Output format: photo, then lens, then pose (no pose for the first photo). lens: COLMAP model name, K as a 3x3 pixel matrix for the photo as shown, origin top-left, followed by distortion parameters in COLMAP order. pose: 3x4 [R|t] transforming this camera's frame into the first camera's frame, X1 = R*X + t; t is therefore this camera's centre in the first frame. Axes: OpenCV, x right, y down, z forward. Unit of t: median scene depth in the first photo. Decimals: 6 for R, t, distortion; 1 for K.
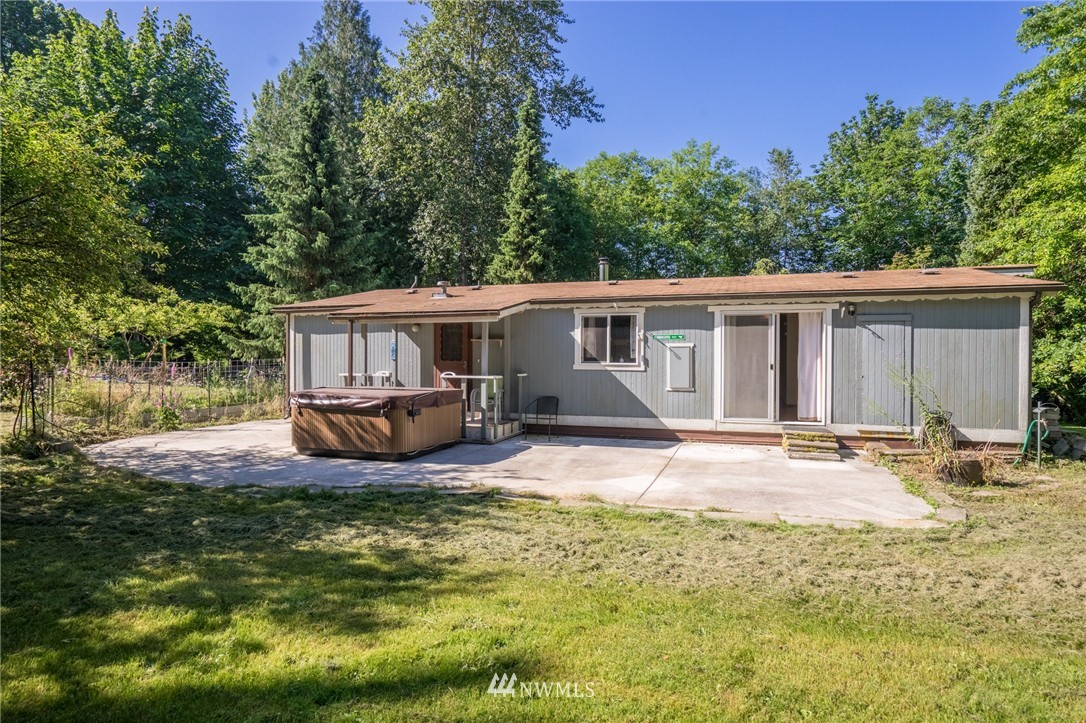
lens RADIAL K [[595.1, 0, 543.2], [0, 595.1, 364.0], [0, 0, 1]] dist [0.001491, 0.000363]
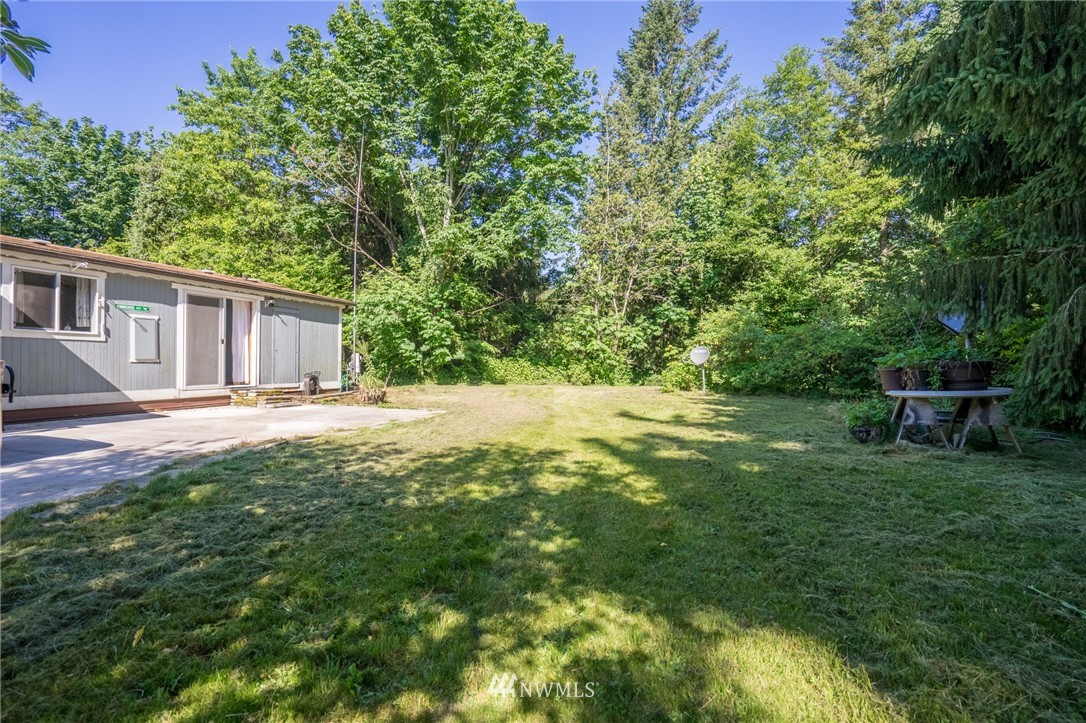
lens RADIAL K [[501.9, 0, 543.6], [0, 501.9, 360.0], [0, 0, 1]] dist [0.001002, 0.000267]
pose [[0.013485, 0.000144, 0.999909, -0.609047], [0.000433, 1.000000, -0.000150, 0.041390], [-0.999909, 0.000435, 0.013485, 0.311409]]
